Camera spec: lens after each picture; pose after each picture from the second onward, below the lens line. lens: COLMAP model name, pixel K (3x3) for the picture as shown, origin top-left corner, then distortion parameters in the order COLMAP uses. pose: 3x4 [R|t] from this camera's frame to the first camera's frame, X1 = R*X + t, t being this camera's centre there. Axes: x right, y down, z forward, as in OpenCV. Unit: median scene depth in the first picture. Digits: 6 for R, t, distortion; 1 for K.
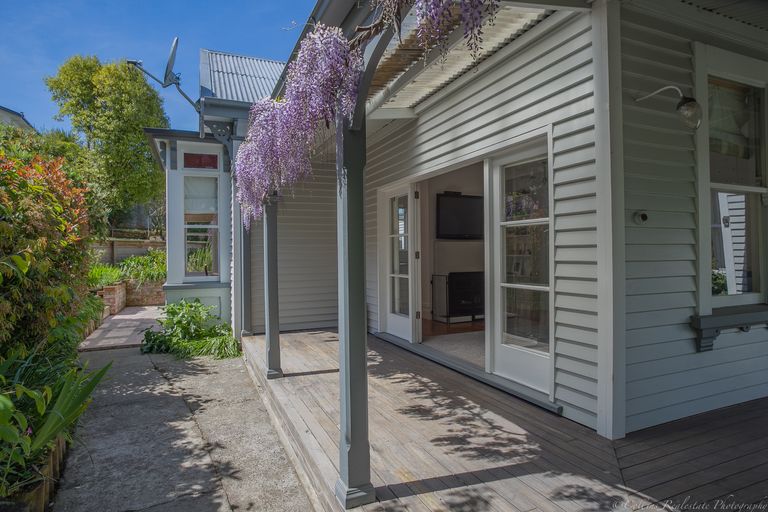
lens RADIAL K [[438.0, 0, 379.9], [0, 438.0, 254.5], [0, 0, 1]] dist [-0.028822, 0.007296]
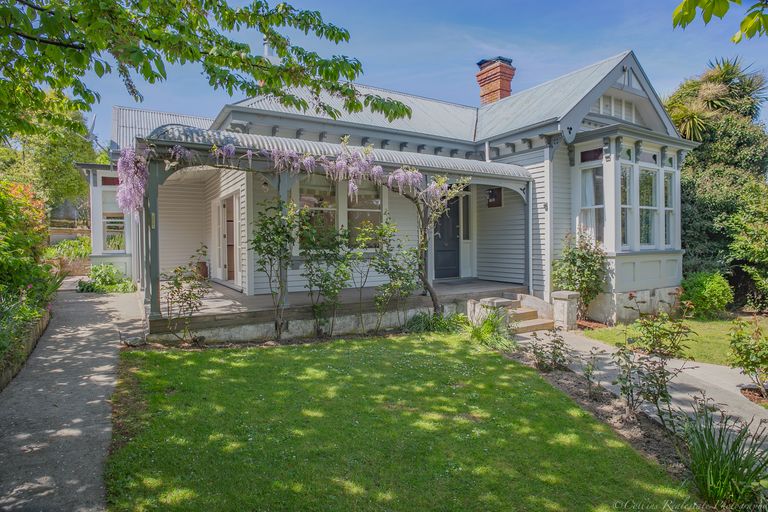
lens RADIAL K [[438.0, 0, 388.7], [0, 438.0, 253.5], [0, 0, 1]] dist [-0.028822, 0.007296]
pose [[0.989636, -0.004531, 0.143524, 0.413836], [0.001638, 0.999793, 0.020267, 0.032458], [-0.143586, -0.019822, 0.989439, -0.834277]]
